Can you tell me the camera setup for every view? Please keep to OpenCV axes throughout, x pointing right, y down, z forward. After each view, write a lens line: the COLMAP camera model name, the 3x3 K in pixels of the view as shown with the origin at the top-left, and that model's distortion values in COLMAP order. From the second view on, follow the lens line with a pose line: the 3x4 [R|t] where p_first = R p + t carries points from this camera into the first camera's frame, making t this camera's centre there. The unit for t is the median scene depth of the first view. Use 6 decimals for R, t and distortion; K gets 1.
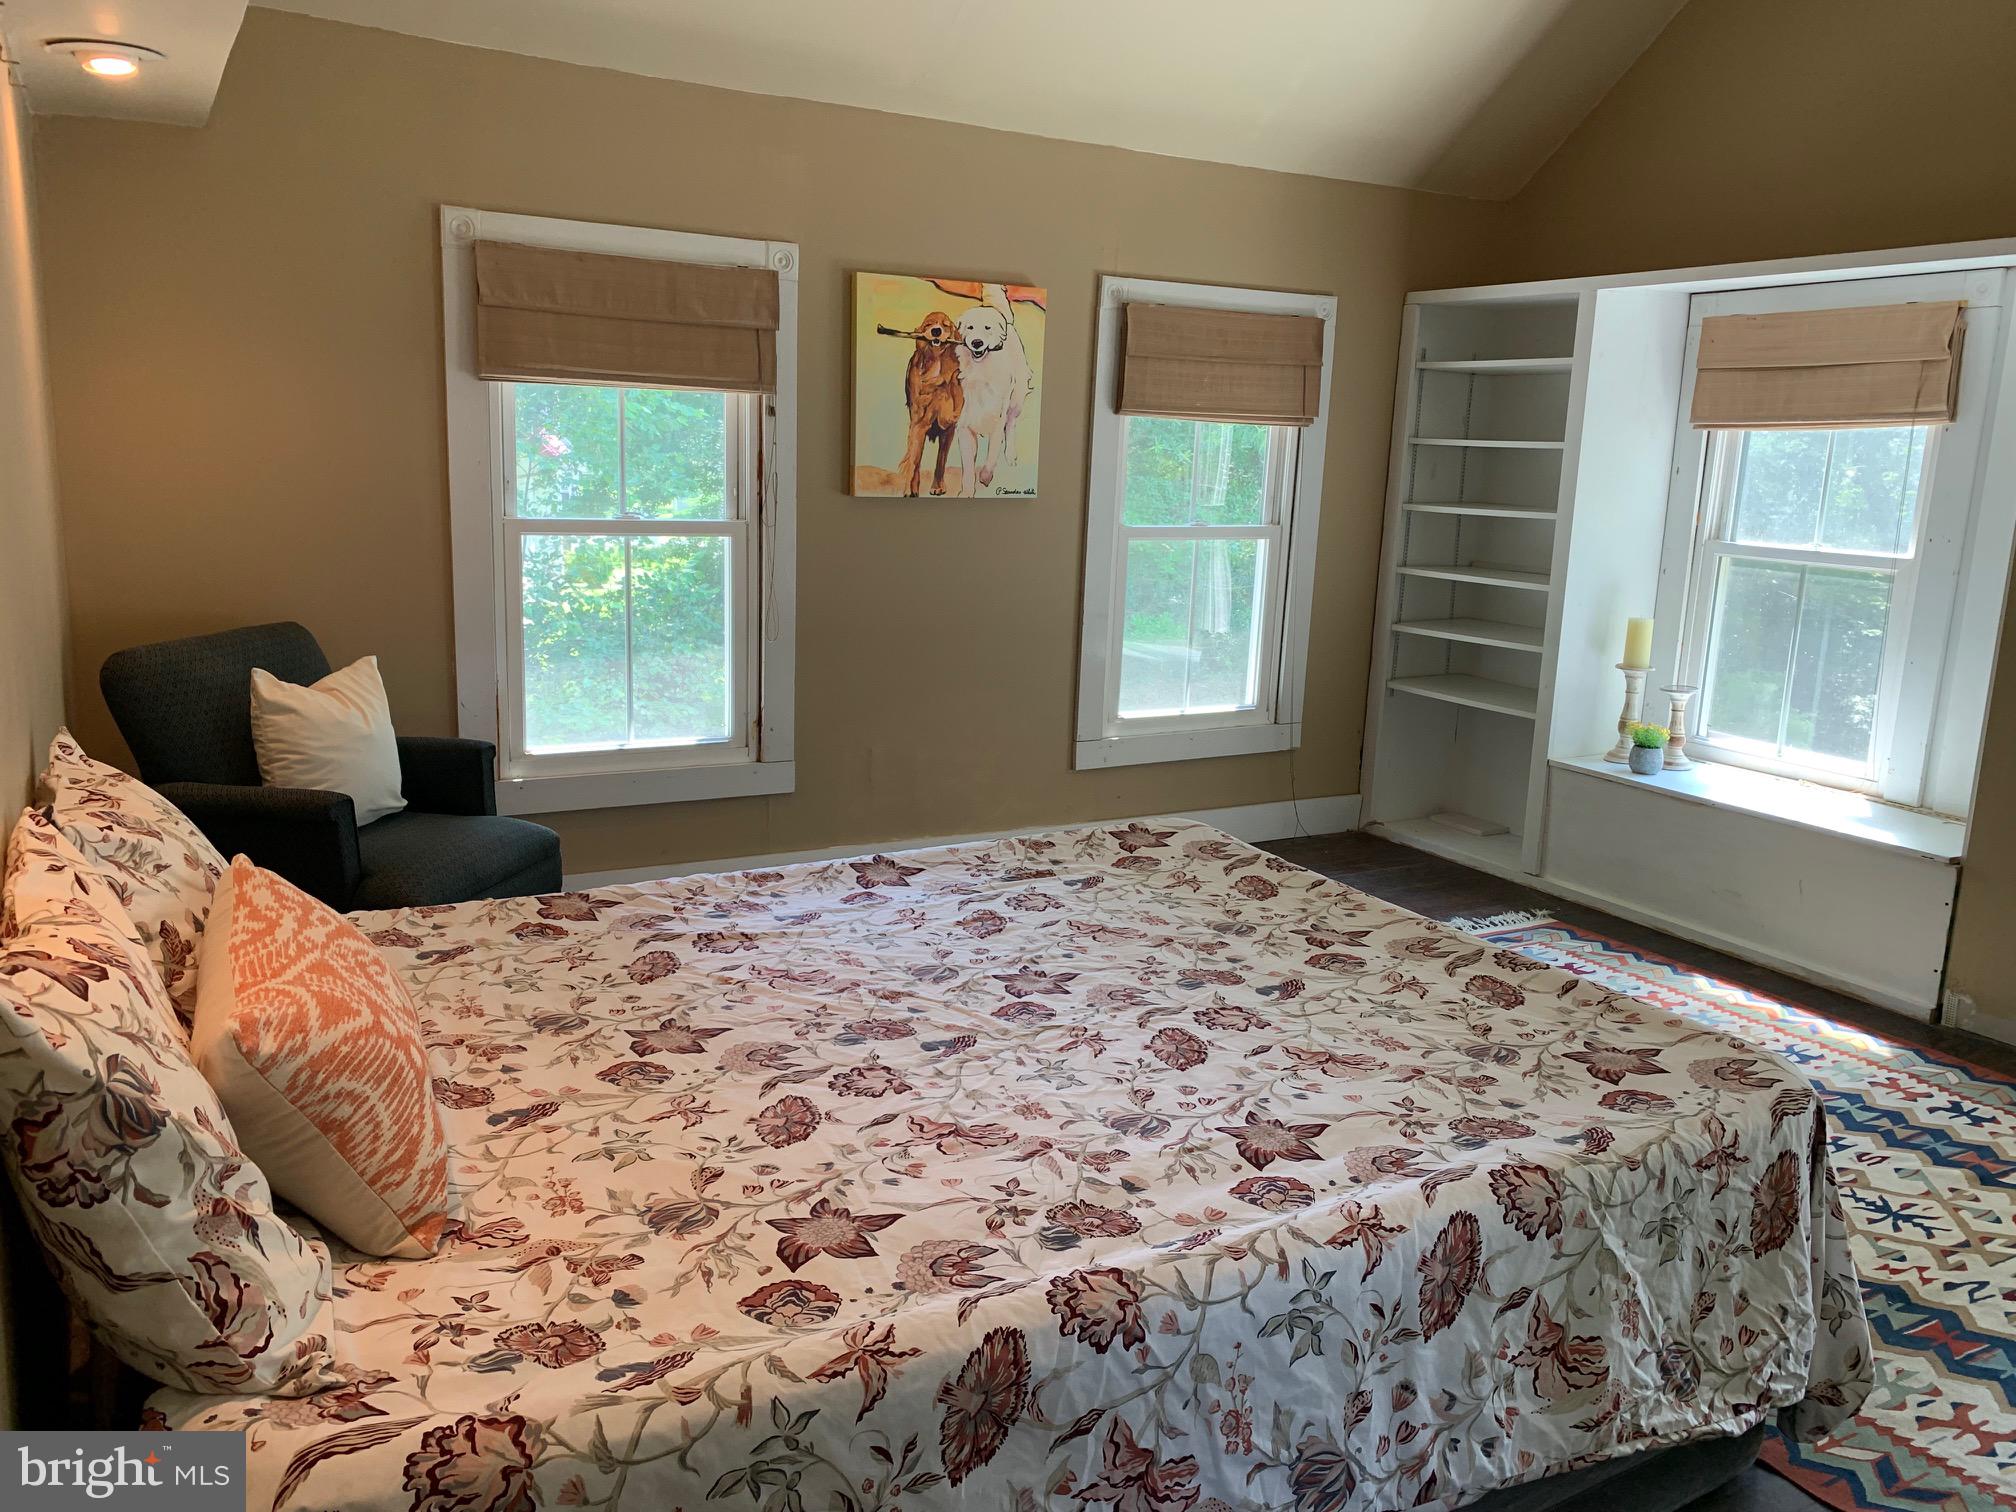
lens RADIAL K [[1529.0, 0, 1004.7], [0, 1529.0, 758.9], [0, 0, 1]] dist [0.115007, -0.201575]
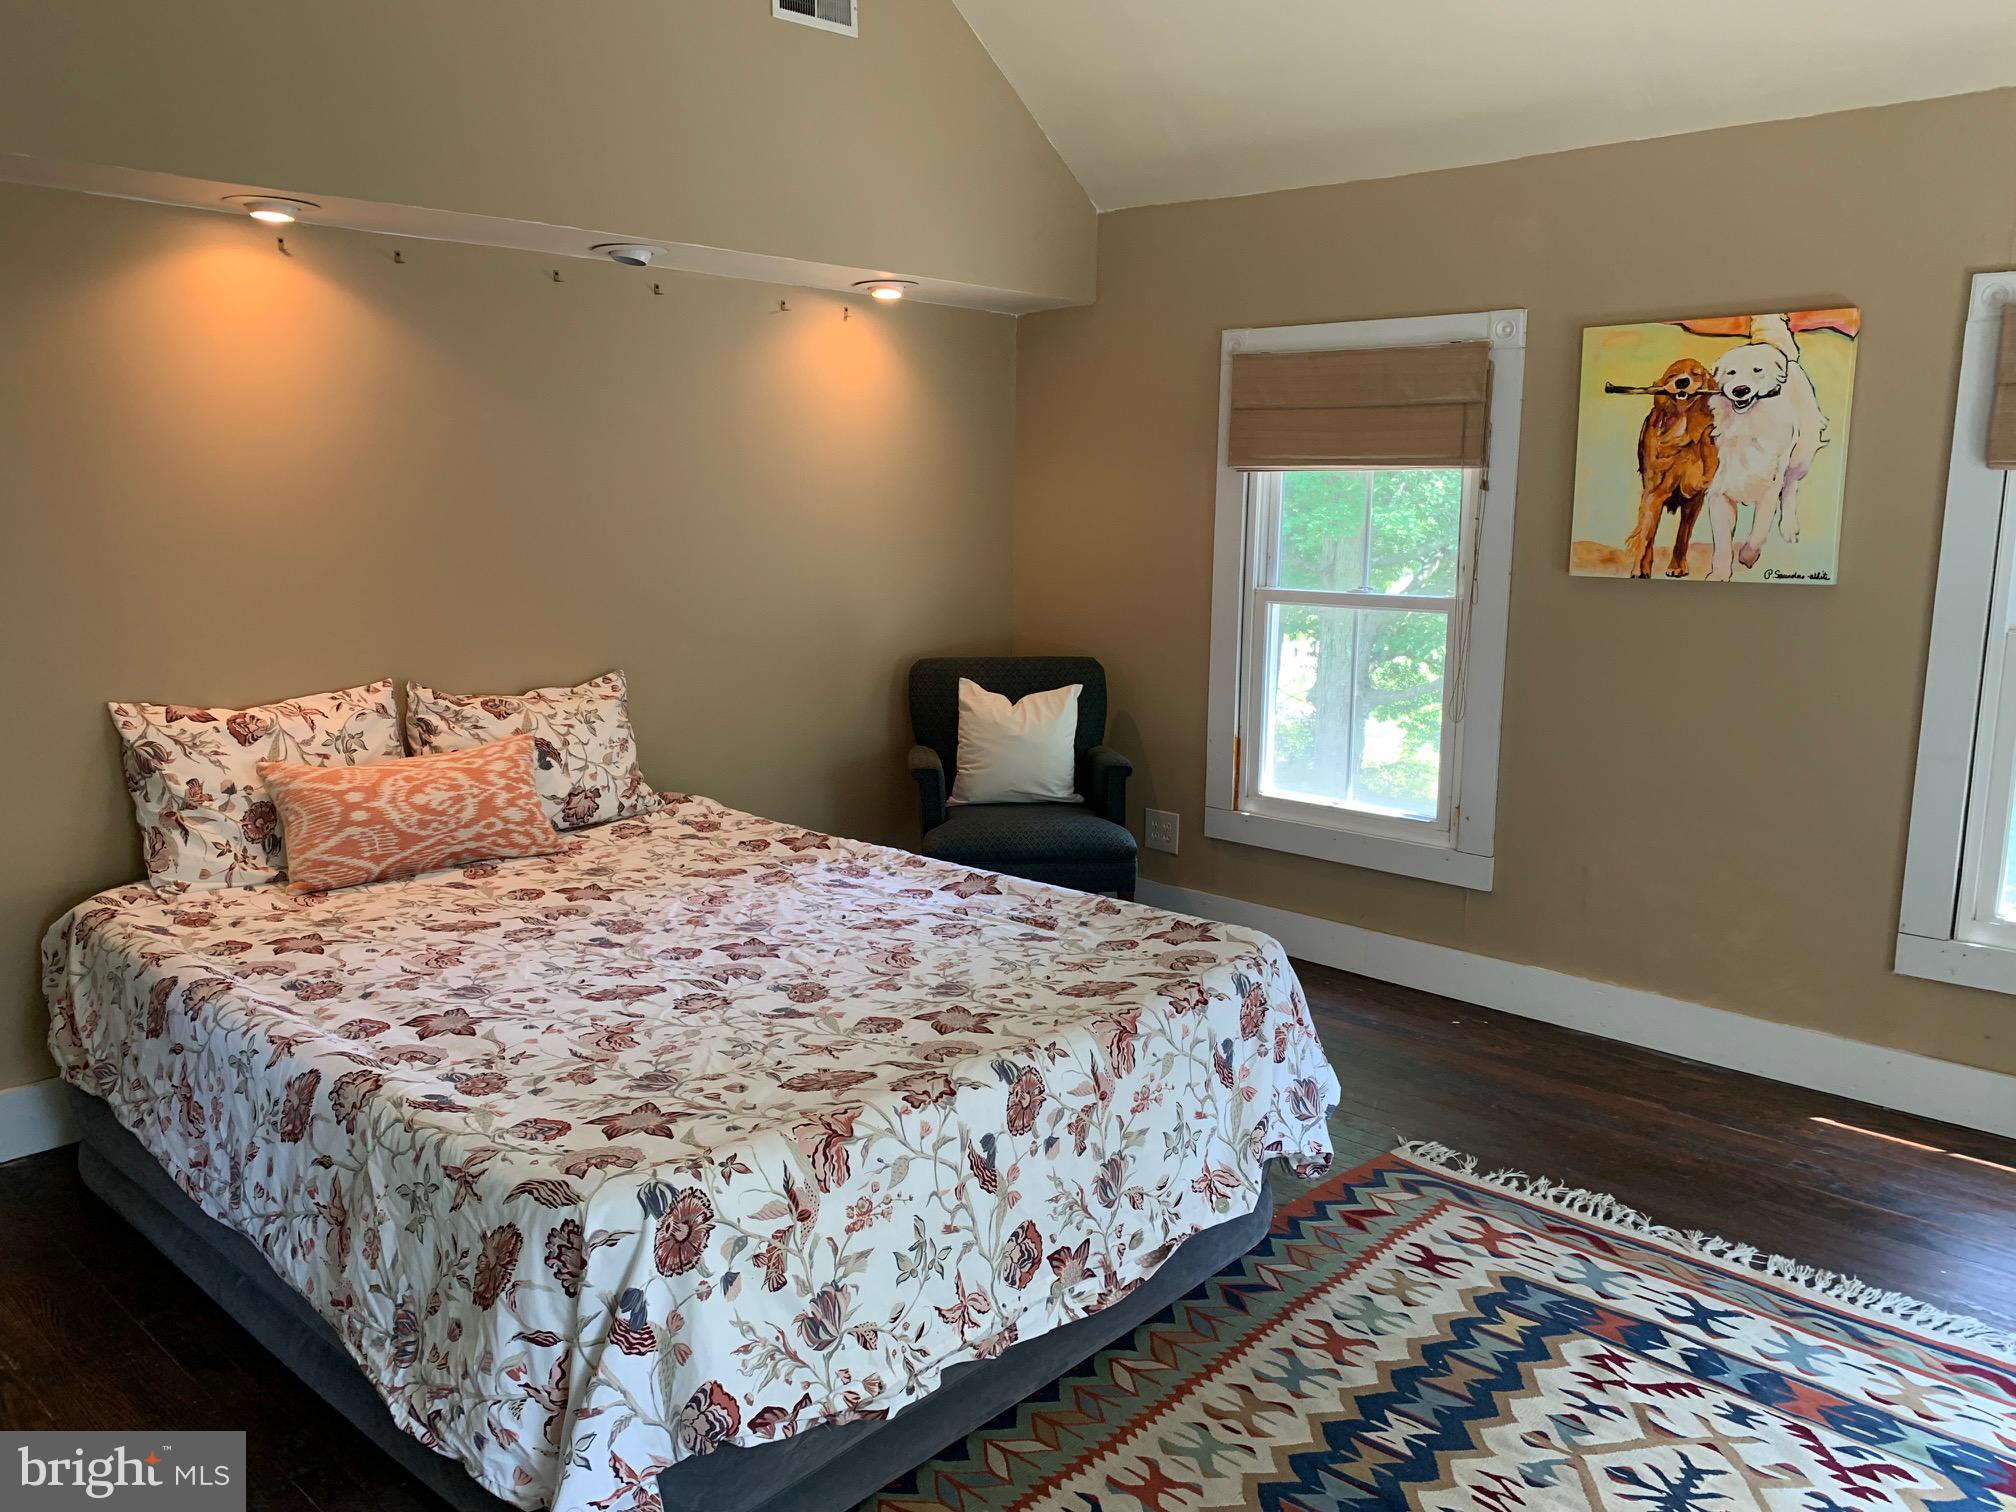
lens RADIAL K [[1571.9, 0, 1008.1], [0, 1571.9, 752.5], [0, 0, 1]] dist [0.015328, 0.013224]
pose [[0.306353, 0.124676, -0.943718, 0.698754], [-0.191382, 0.979210, 0.067238, -0.072649], [0.932481, 0.160012, 0.323844, 0.434521]]
